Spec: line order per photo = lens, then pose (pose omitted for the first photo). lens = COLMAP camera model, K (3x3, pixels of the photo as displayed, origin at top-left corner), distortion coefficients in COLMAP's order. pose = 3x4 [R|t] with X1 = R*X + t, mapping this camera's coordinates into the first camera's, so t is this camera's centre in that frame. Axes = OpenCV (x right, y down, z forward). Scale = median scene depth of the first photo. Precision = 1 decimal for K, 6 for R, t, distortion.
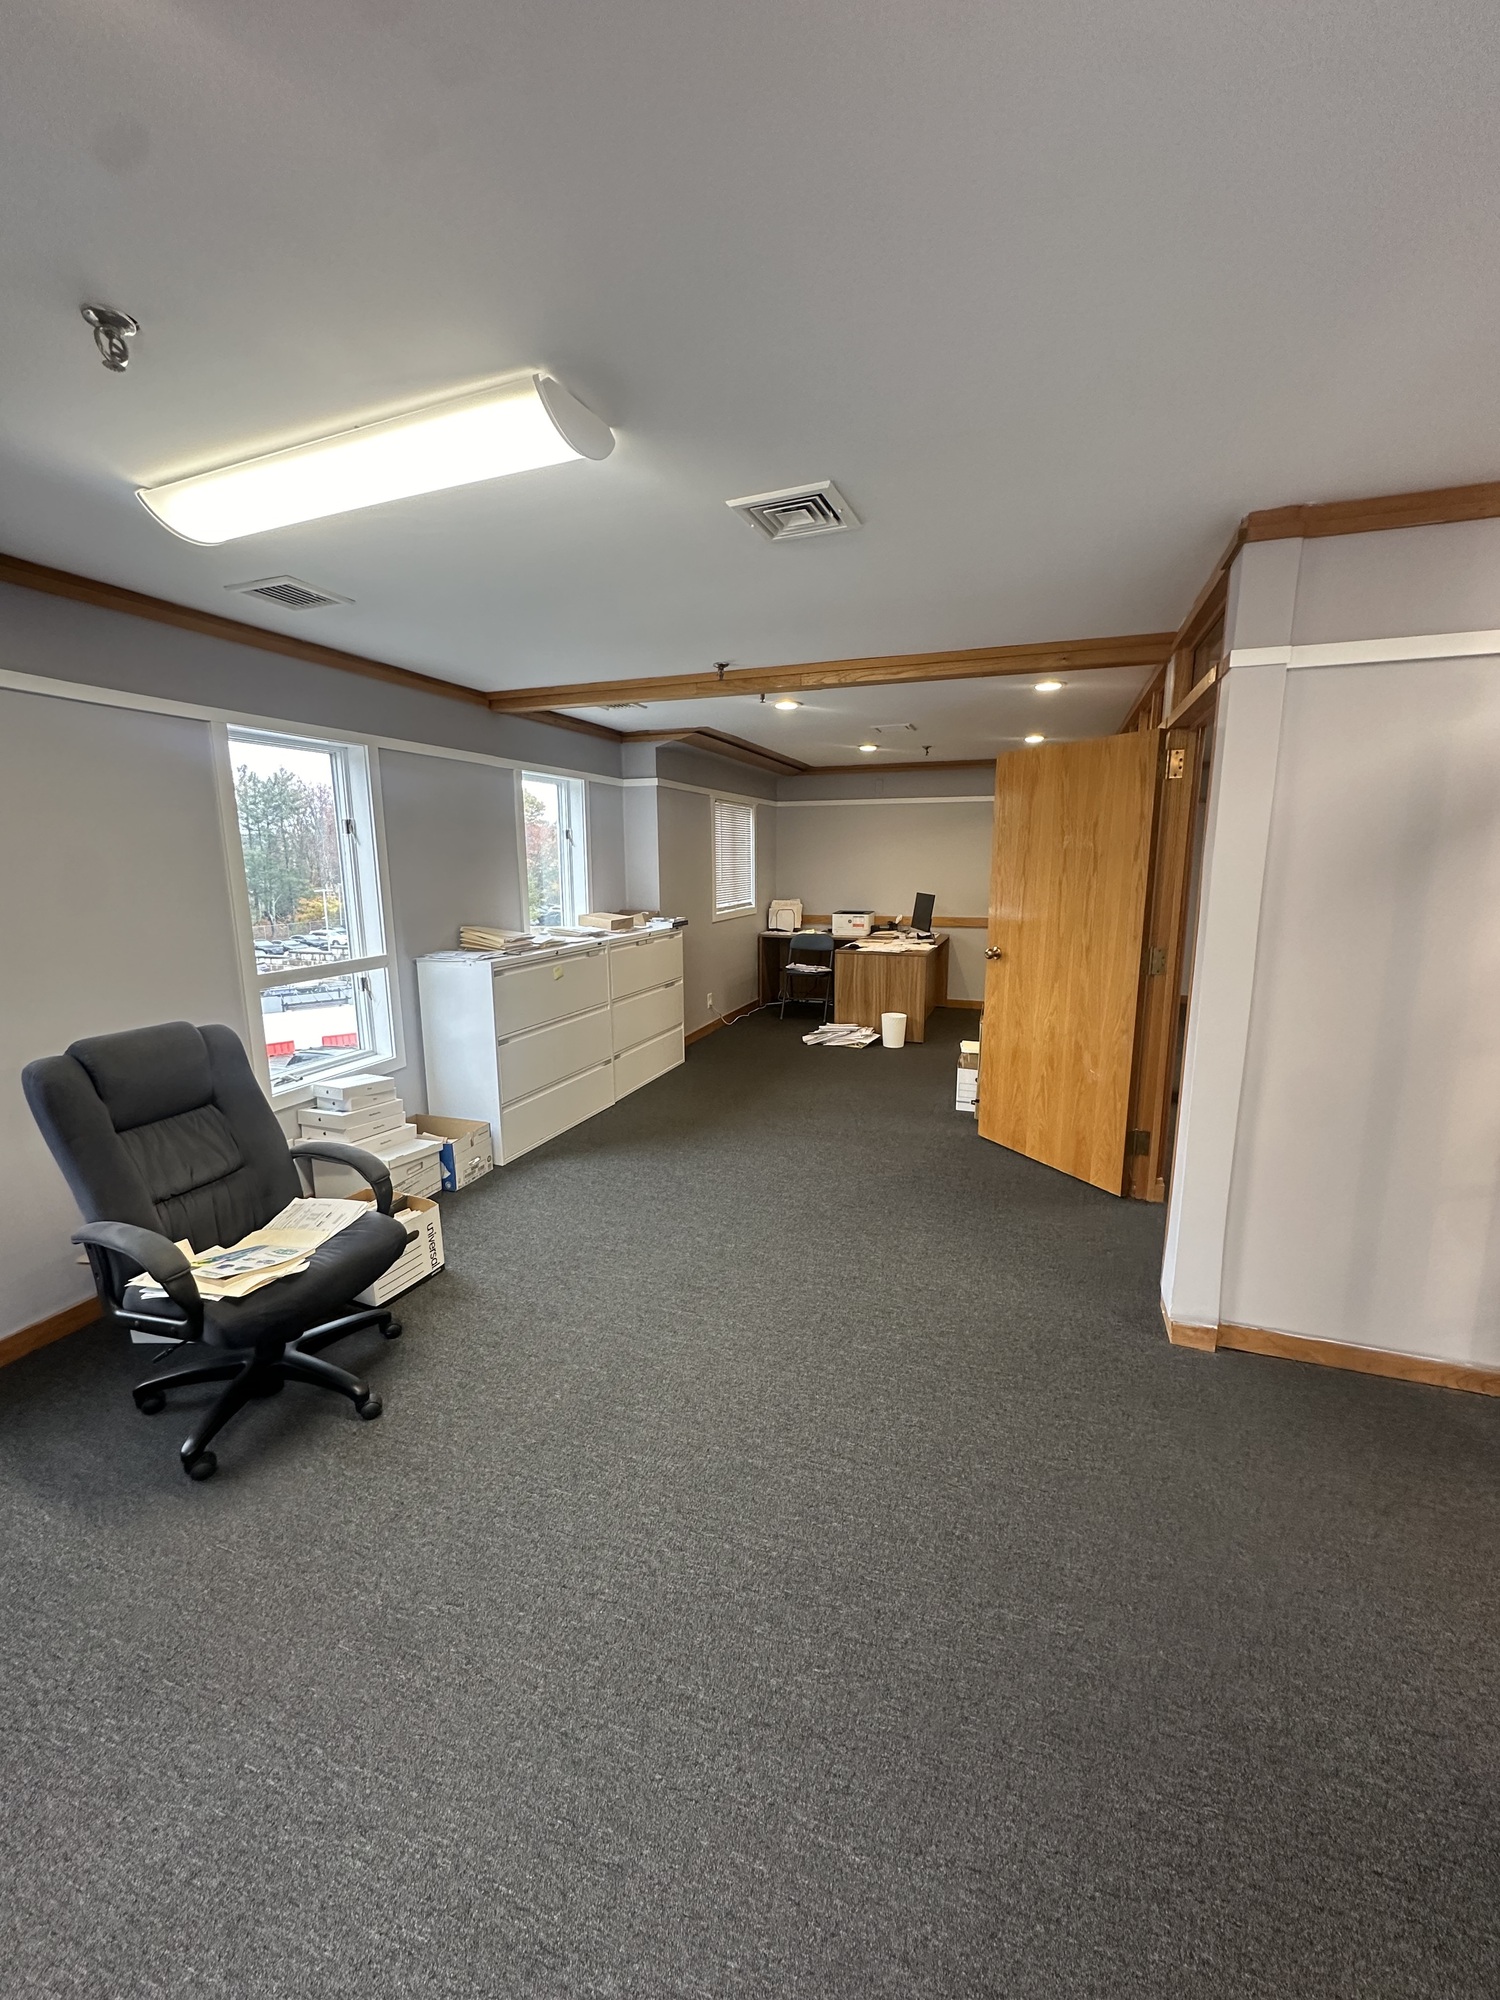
lens RADIAL K [[795.0, 0, 750.0], [0, 795.0, 1000.0], [0, 0, 1]] dist [0.000035, 0.000031]
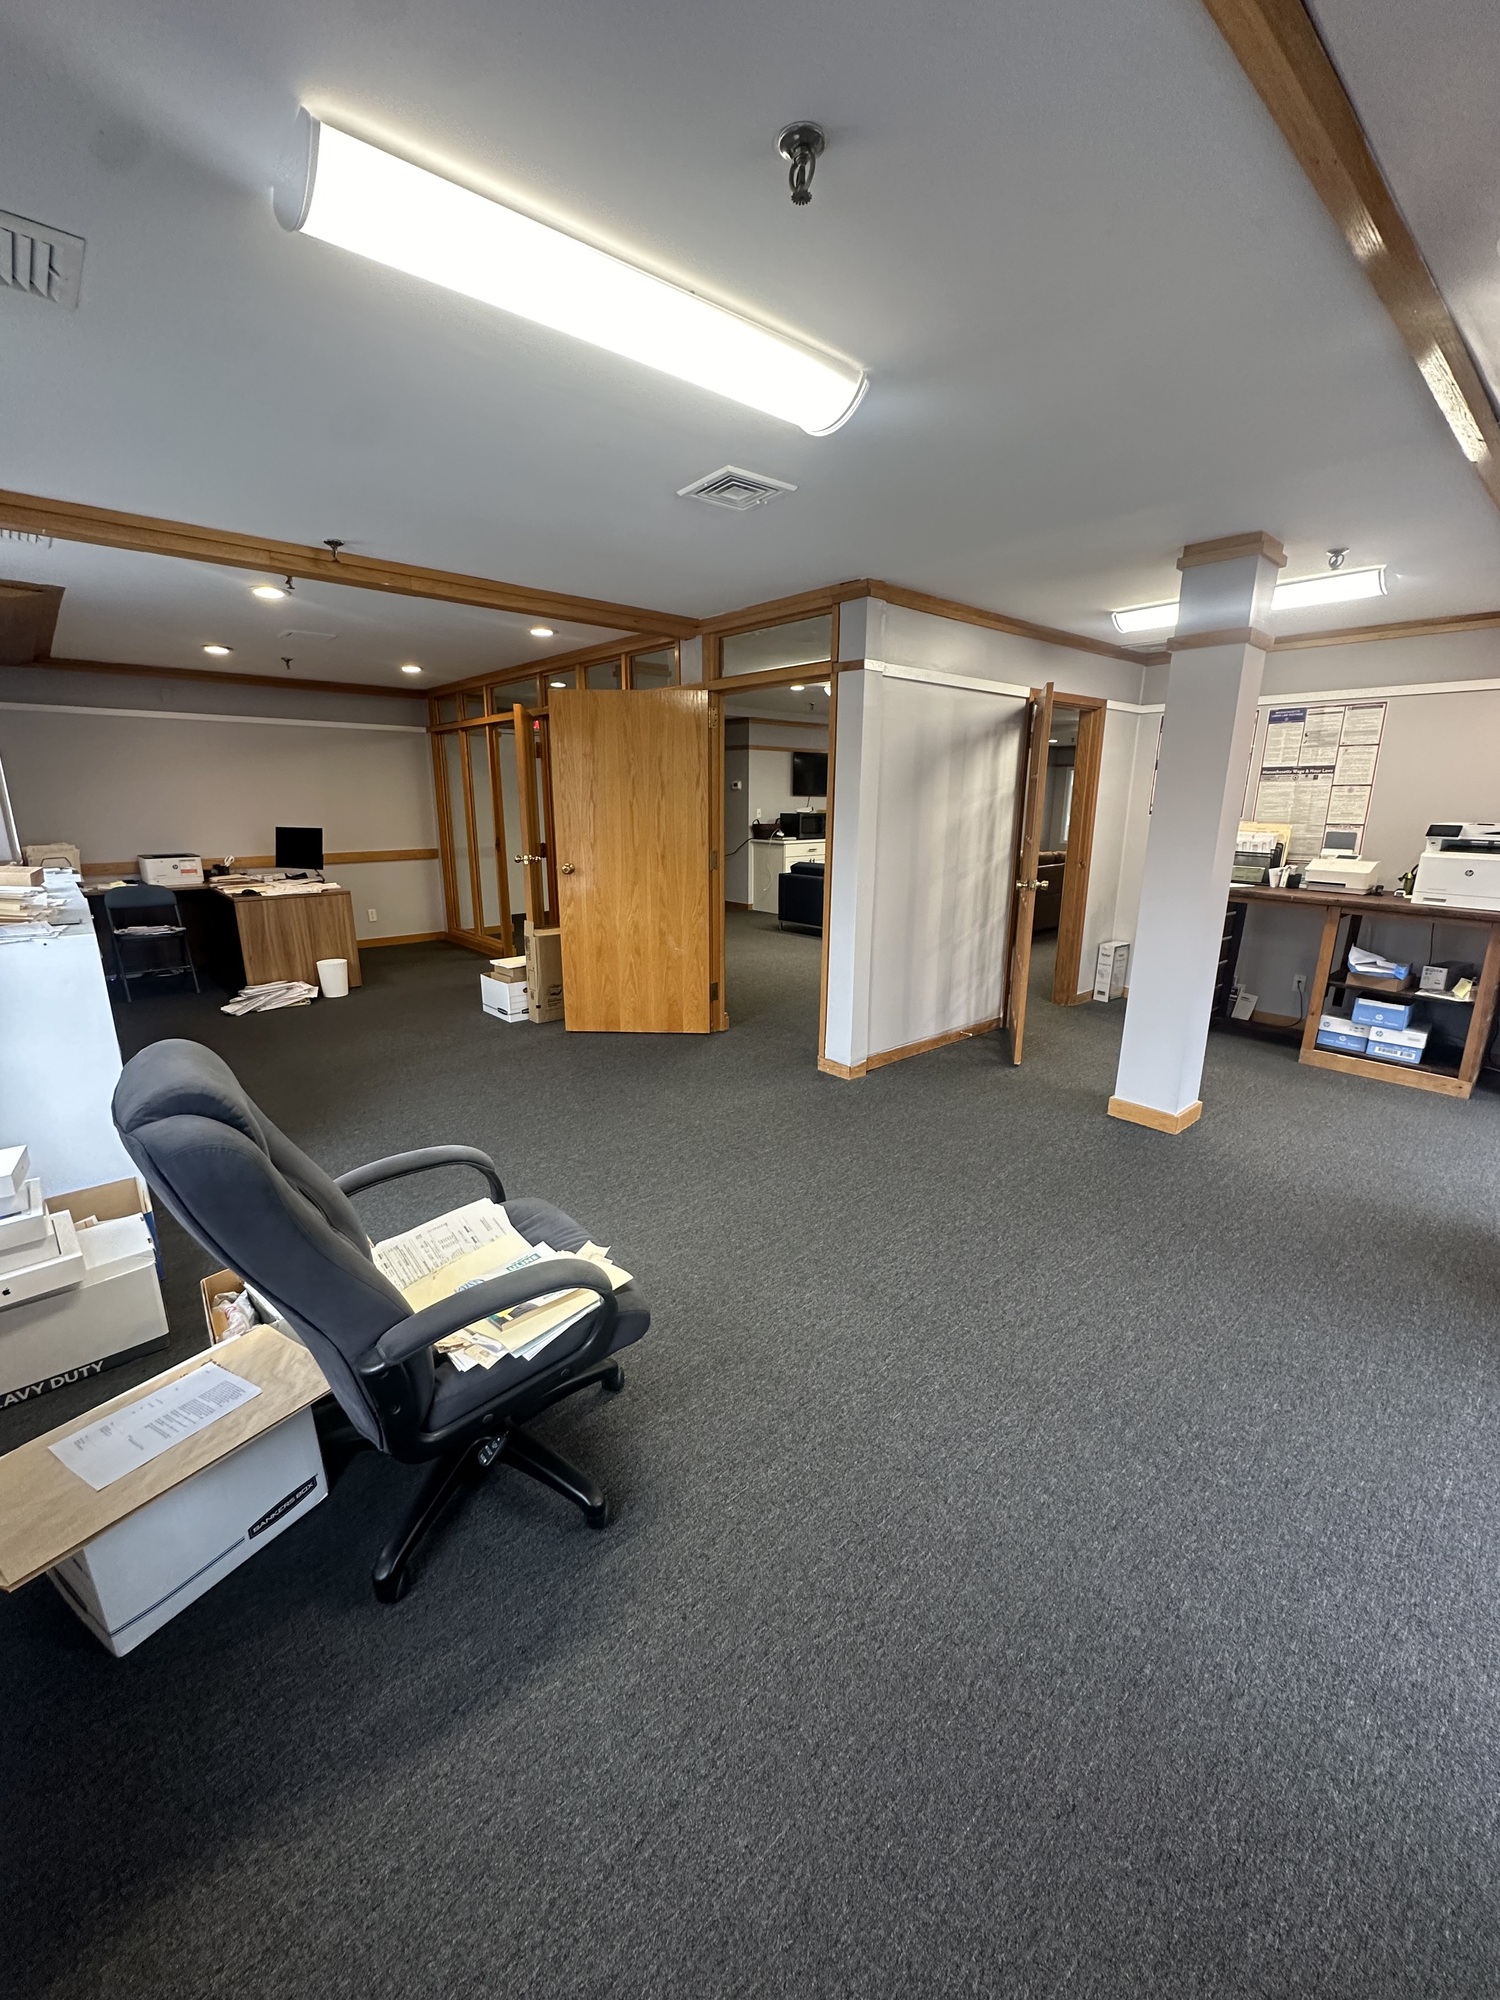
lens RADIAL K [[795.0, 0, 750.0], [0, 795.0, 1000.0], [0, 0, 1]] dist [0.000035, 0.000031]
pose [[0.476509, -0.211600, 0.853325, -0.614443], [0.149476, 0.975972, 0.158544, -0.017965], [-0.866369, 0.052004, 0.496689, 0.220508]]
